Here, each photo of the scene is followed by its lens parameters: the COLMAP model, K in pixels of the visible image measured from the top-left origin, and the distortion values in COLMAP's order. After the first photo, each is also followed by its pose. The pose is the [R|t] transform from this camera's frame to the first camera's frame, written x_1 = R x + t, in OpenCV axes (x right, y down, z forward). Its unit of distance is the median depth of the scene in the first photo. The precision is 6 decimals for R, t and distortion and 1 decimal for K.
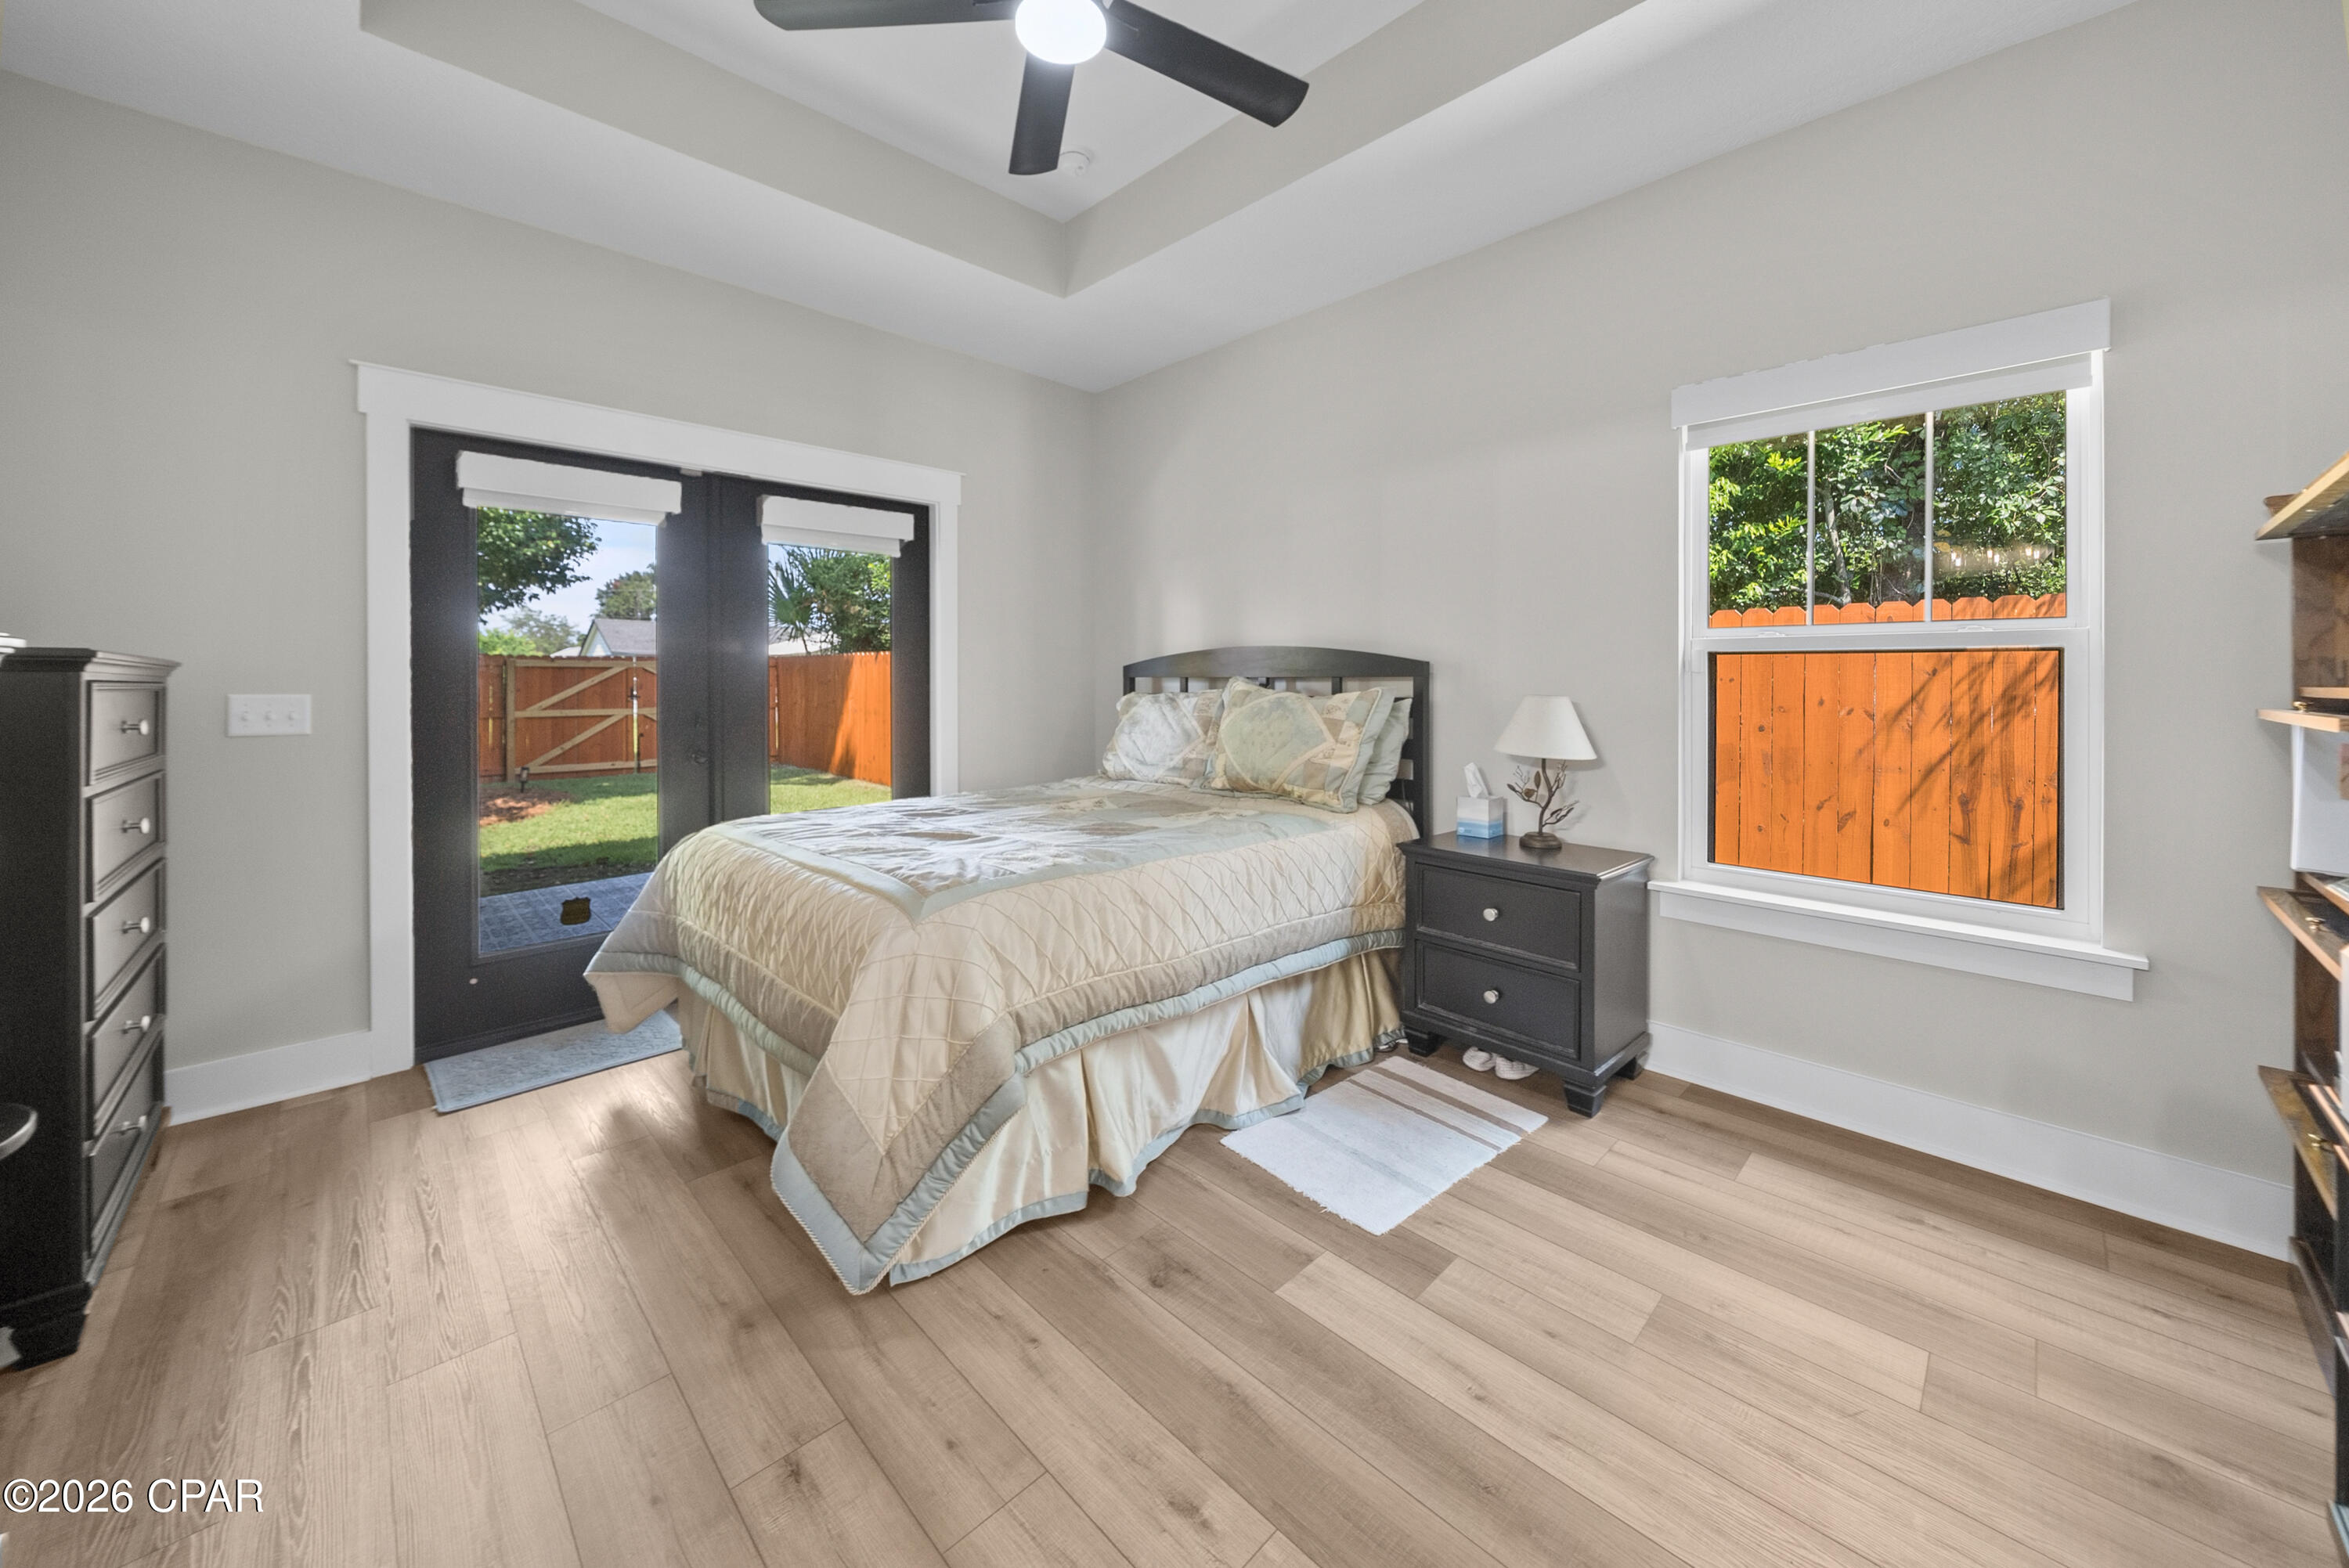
lens RADIAL K [[832.6, 0, 1174.5], [0, 832.6, 784.0], [0, 0, 1]] dist [-0.001974, -0.000512]
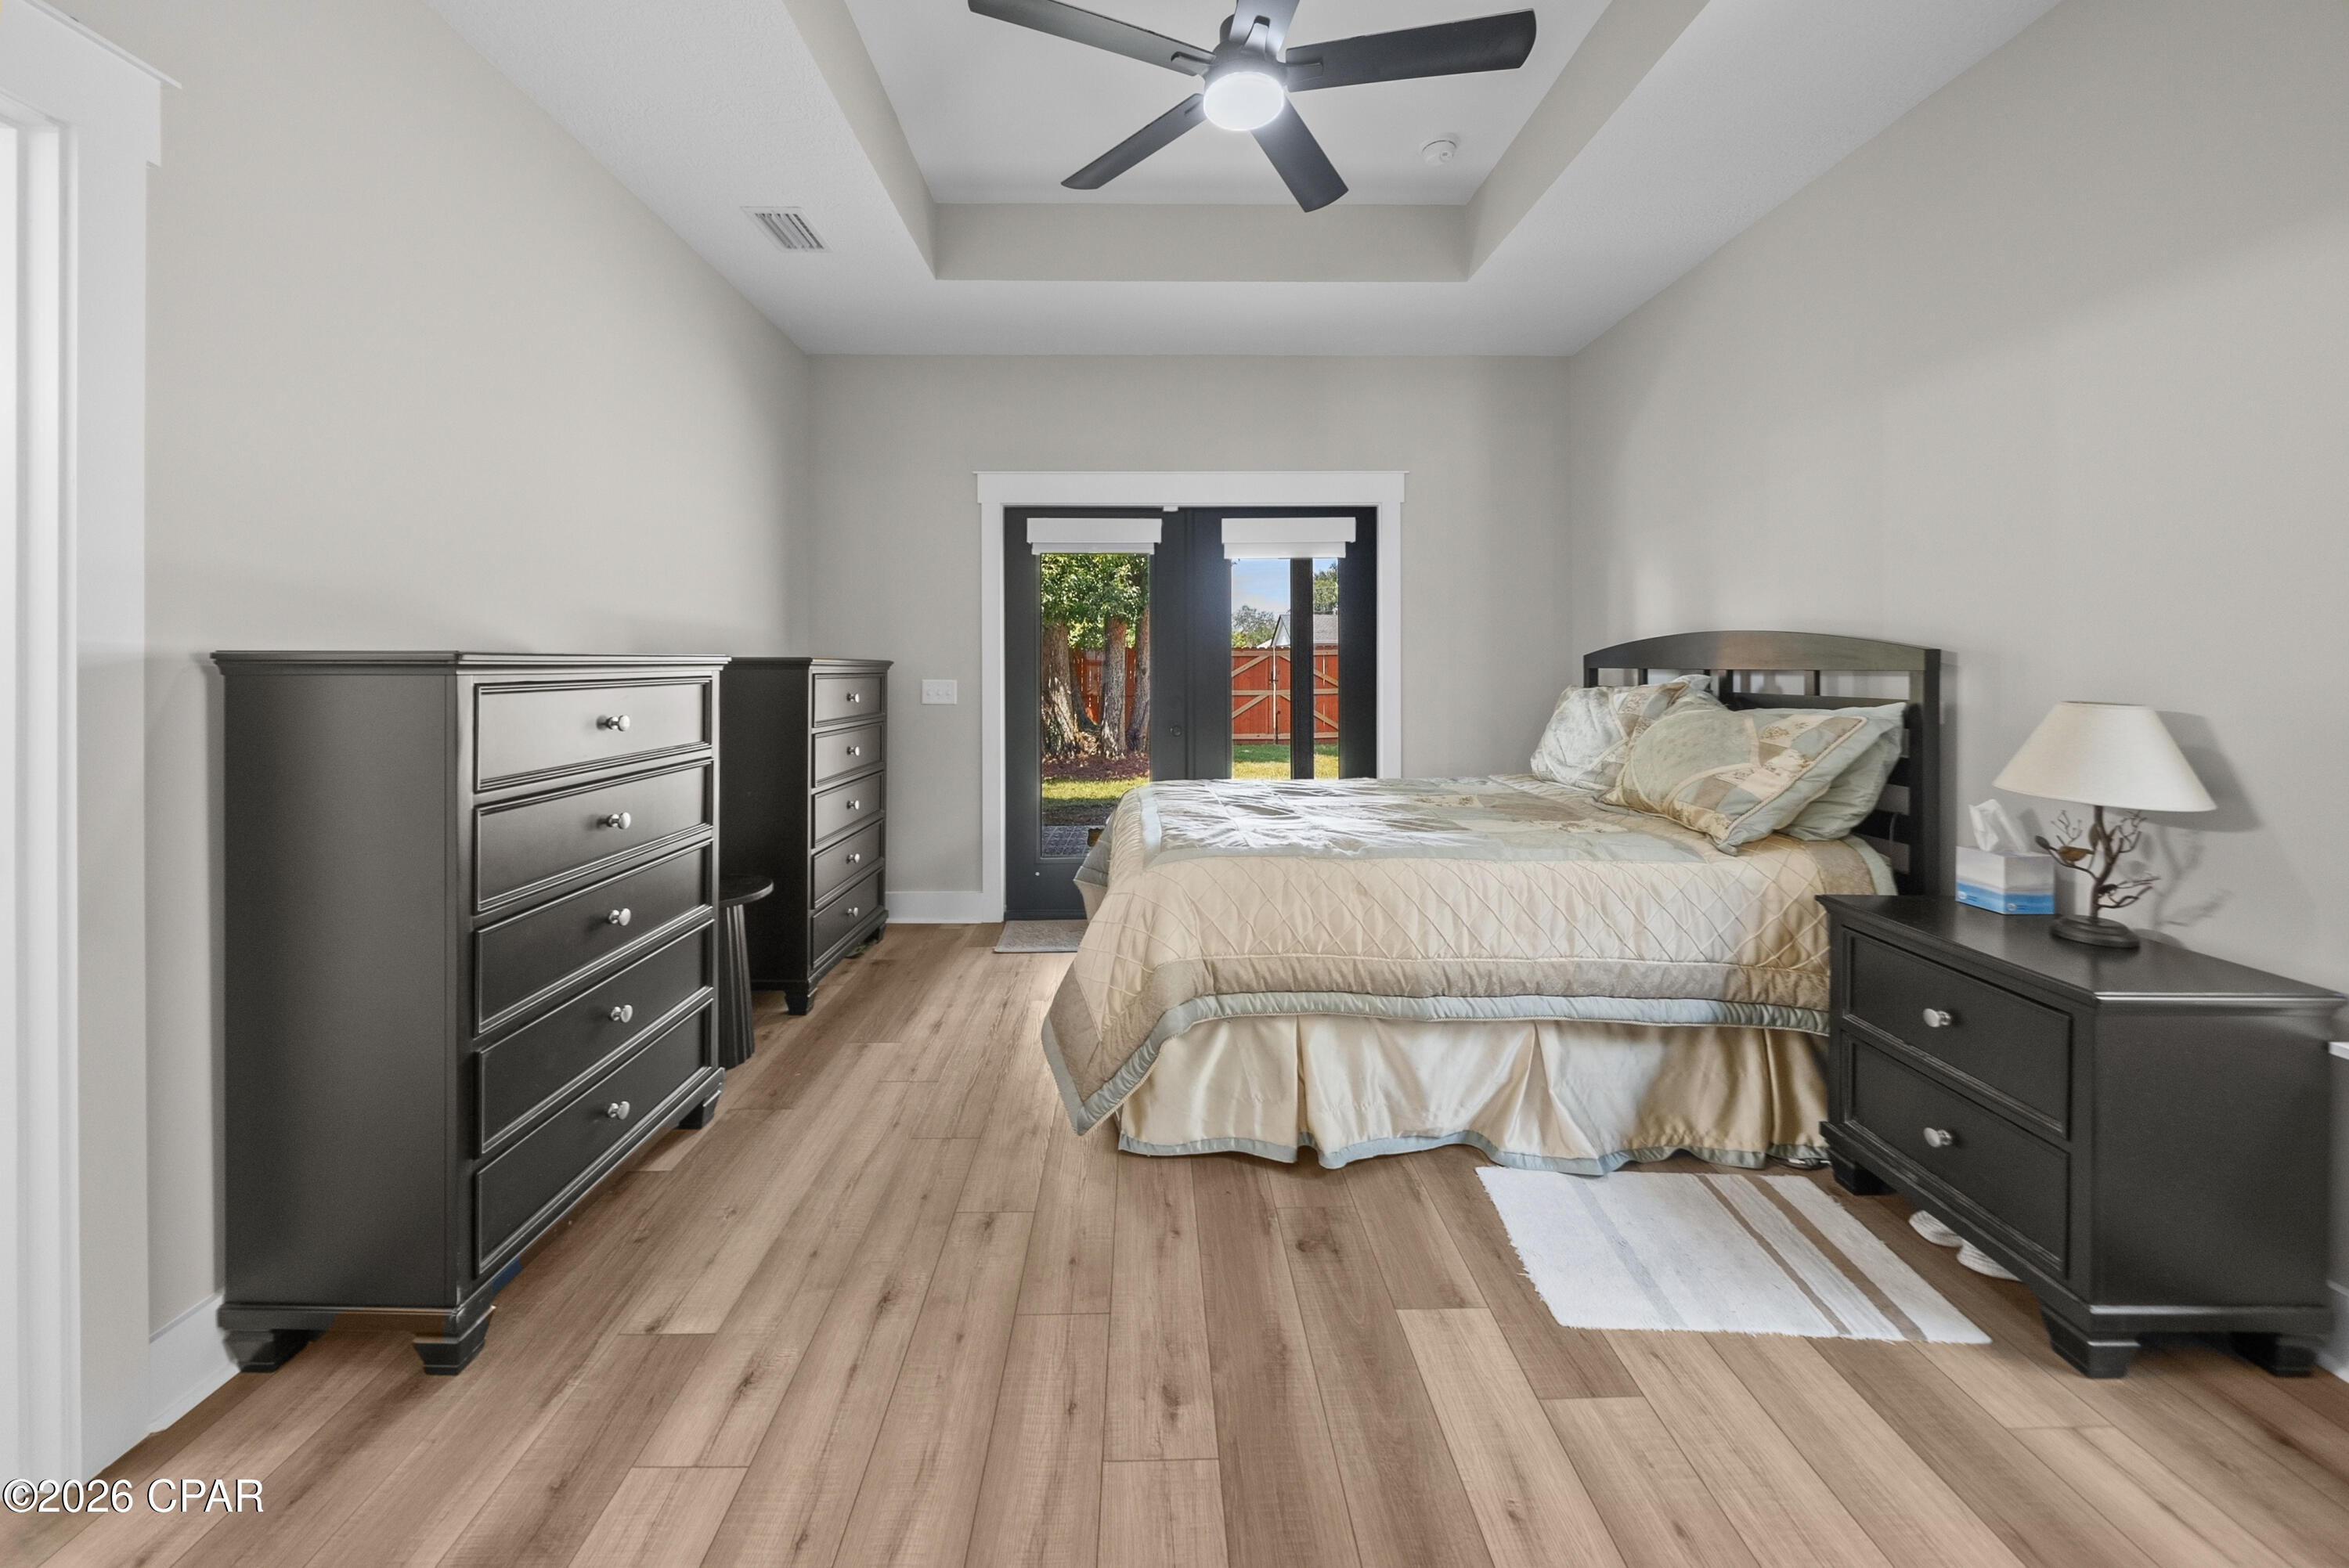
lens RADIAL K [[832.6, 0, 1174.5], [0, 832.6, 784.0], [0, 0, 1]] dist [-0.001974, -0.000512]
pose [[0.738682, 0.094380, -0.667414, 0.368838], [-0.082741, 0.995357, 0.049179, -0.018658], [0.668957, 0.018895, 0.743061, 0.066099]]
